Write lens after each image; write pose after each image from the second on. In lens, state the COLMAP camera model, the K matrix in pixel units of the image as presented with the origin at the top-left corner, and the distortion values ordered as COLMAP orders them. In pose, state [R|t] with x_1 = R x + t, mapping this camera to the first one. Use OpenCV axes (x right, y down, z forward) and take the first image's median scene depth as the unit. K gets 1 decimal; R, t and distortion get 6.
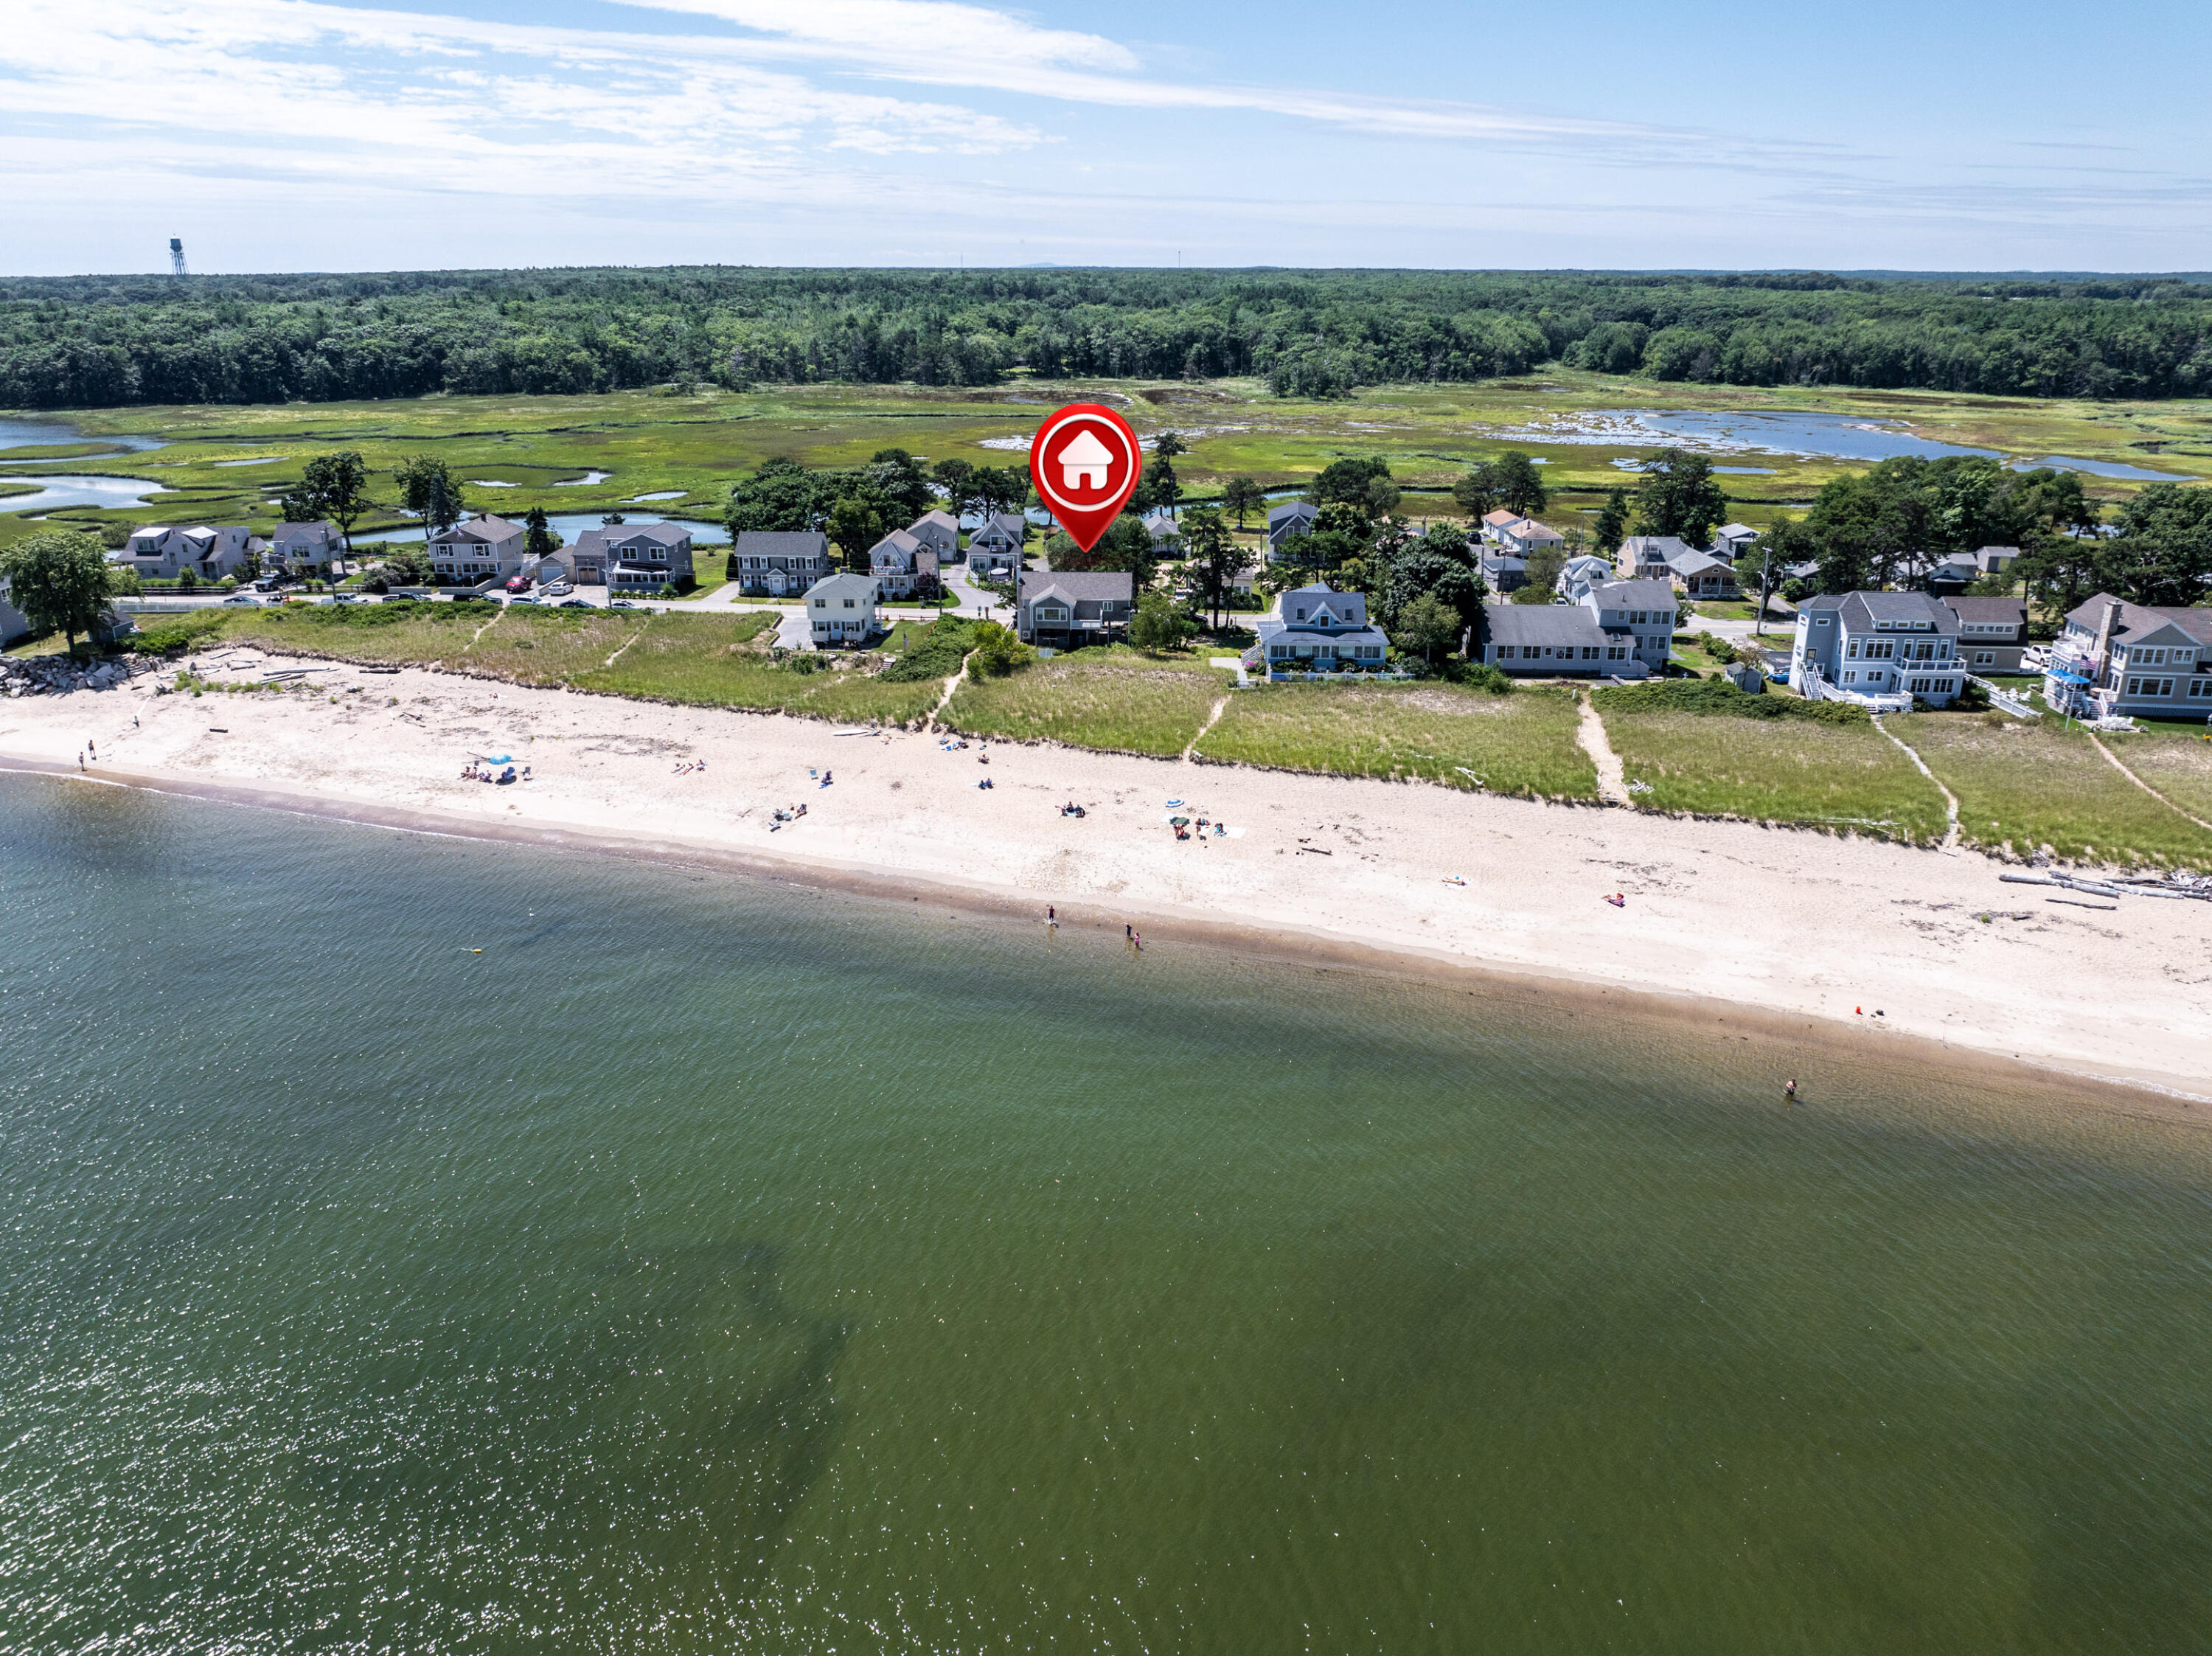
lens RADIAL K [[1539.5, 0, 1106.0], [0, 1539.5, 828.0], [0, 0, 1]] dist [-0.042461, -0.000909]
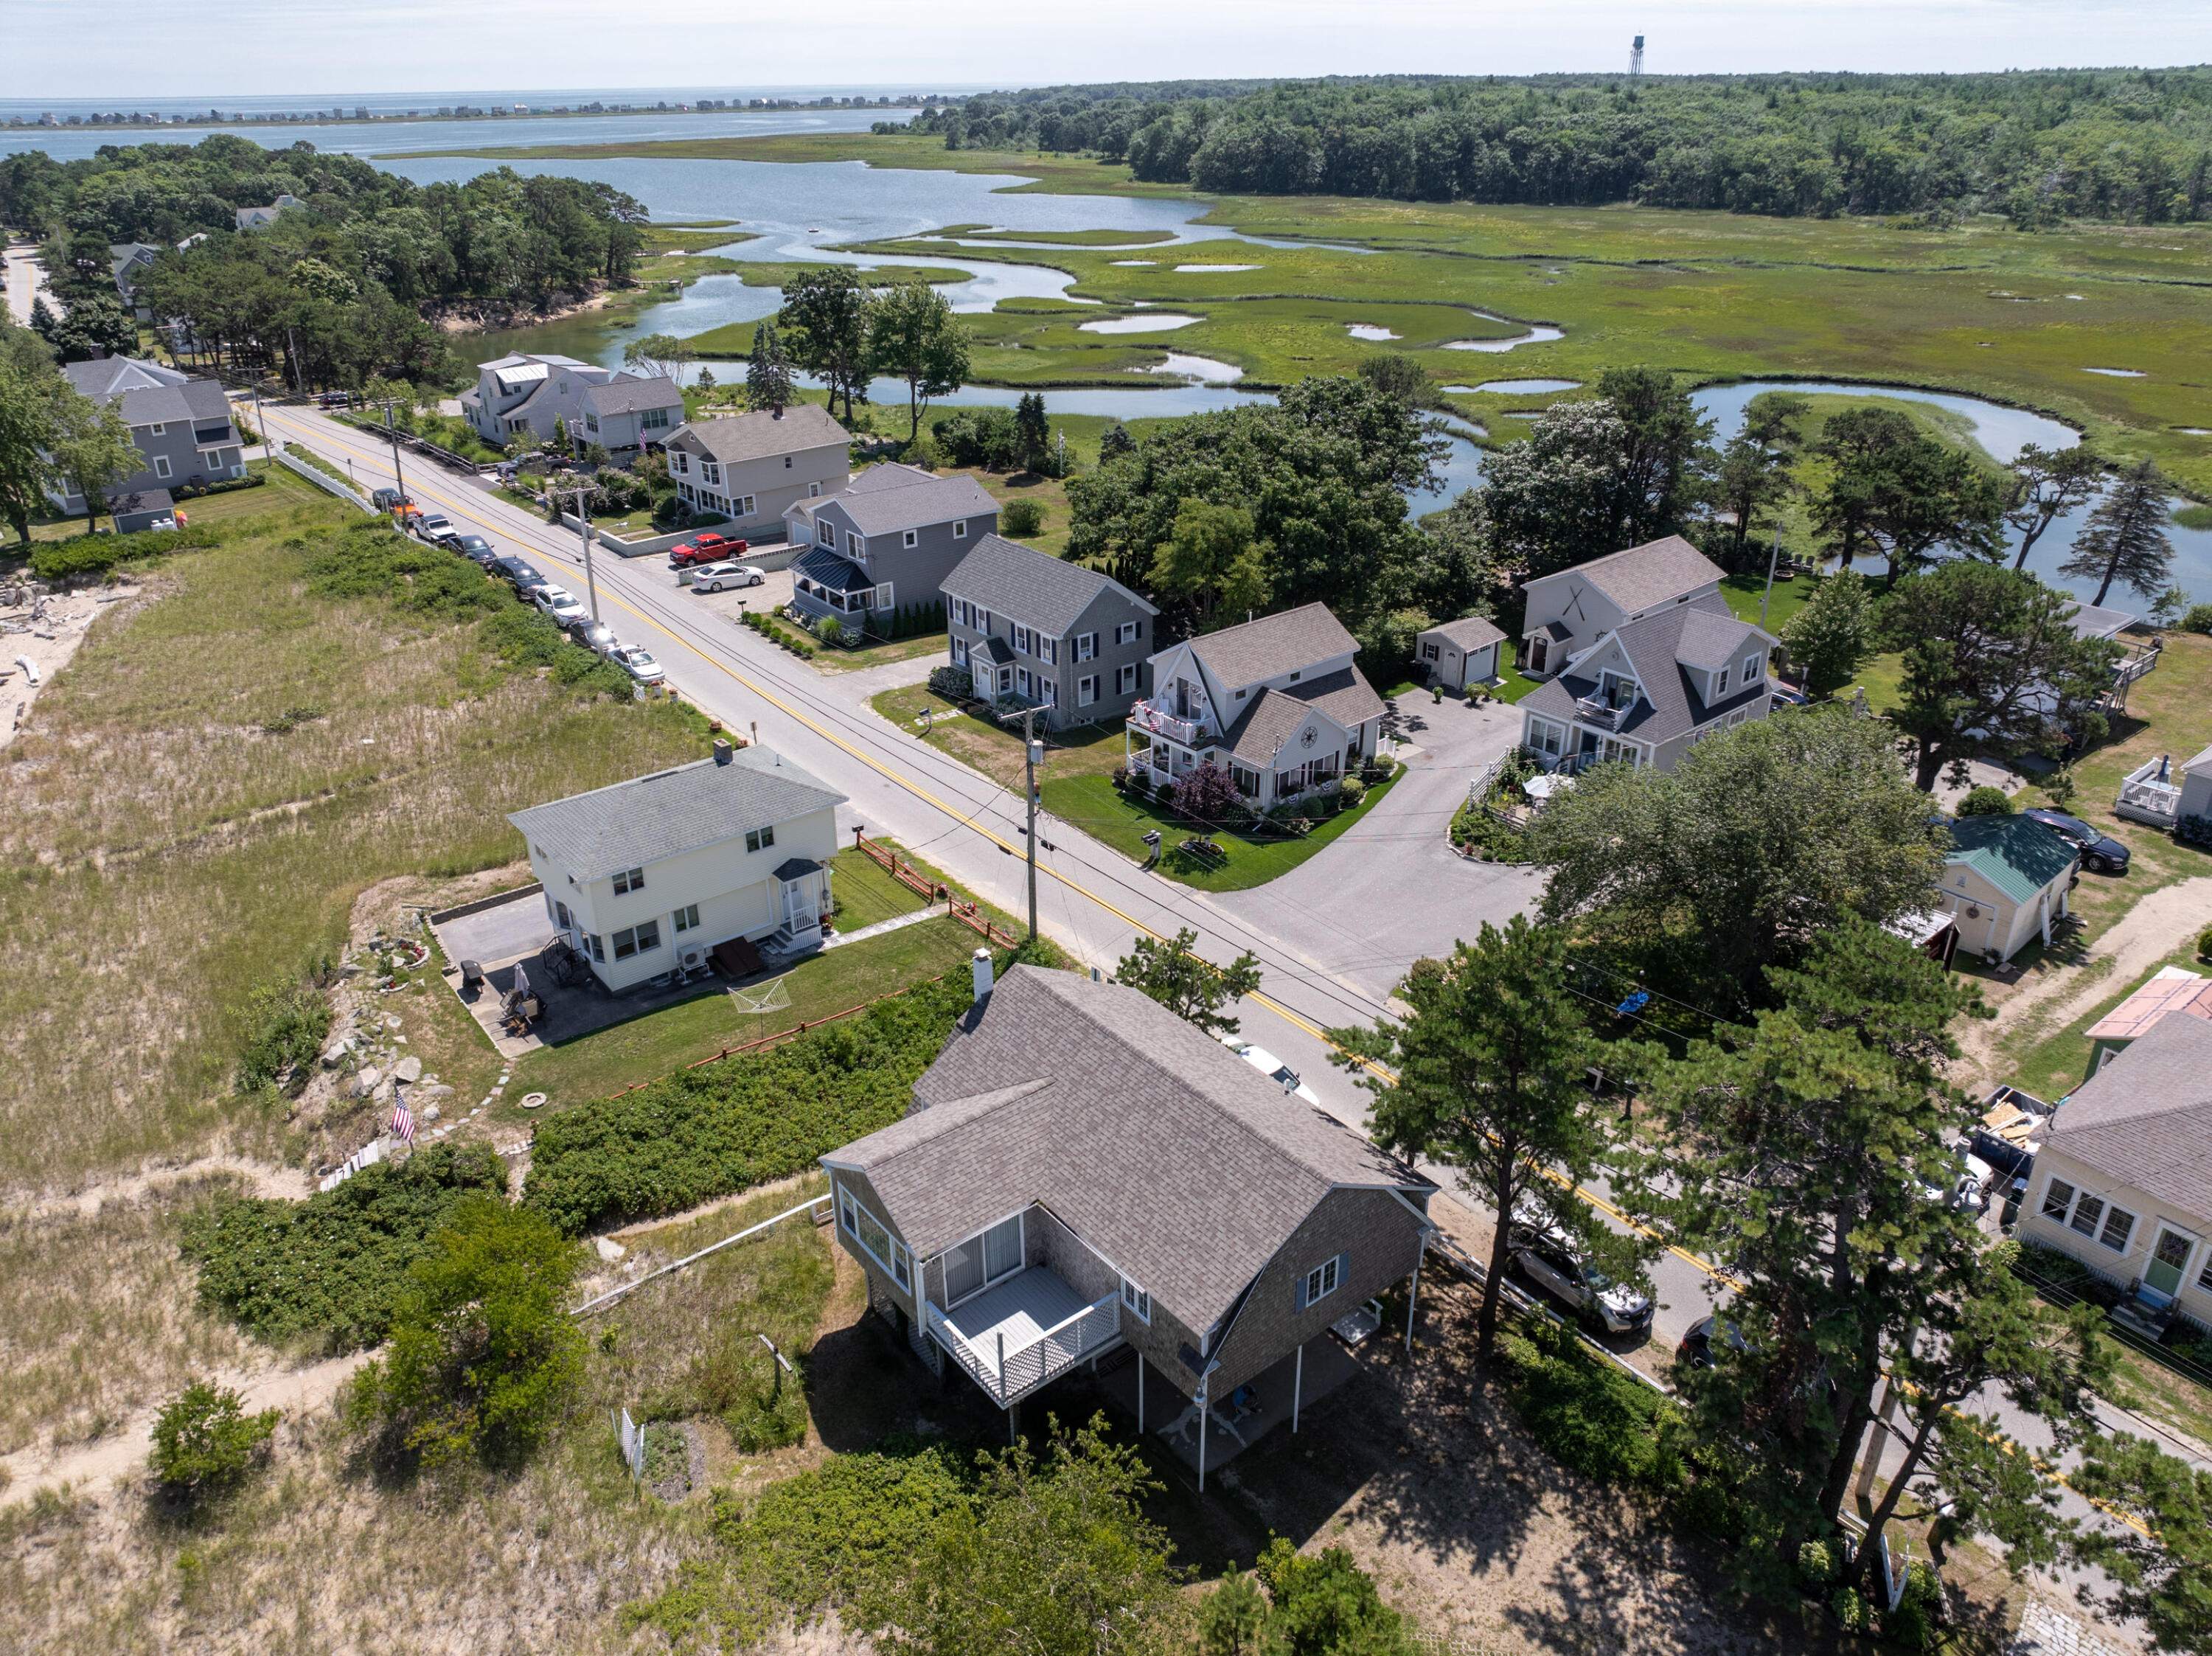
lens RADIAL K [[1543.1, 0, 1118.9], [0, 1543.1, 824.5], [0, 0, 1]] dist [-0.049127, 0.020443]
pose [[0.655277, 0.323228, -0.682742, 0.036586], [-0.249891, 0.945696, 0.207878, -0.073543], [0.712858, 0.034393, 0.700464, 0.248665]]
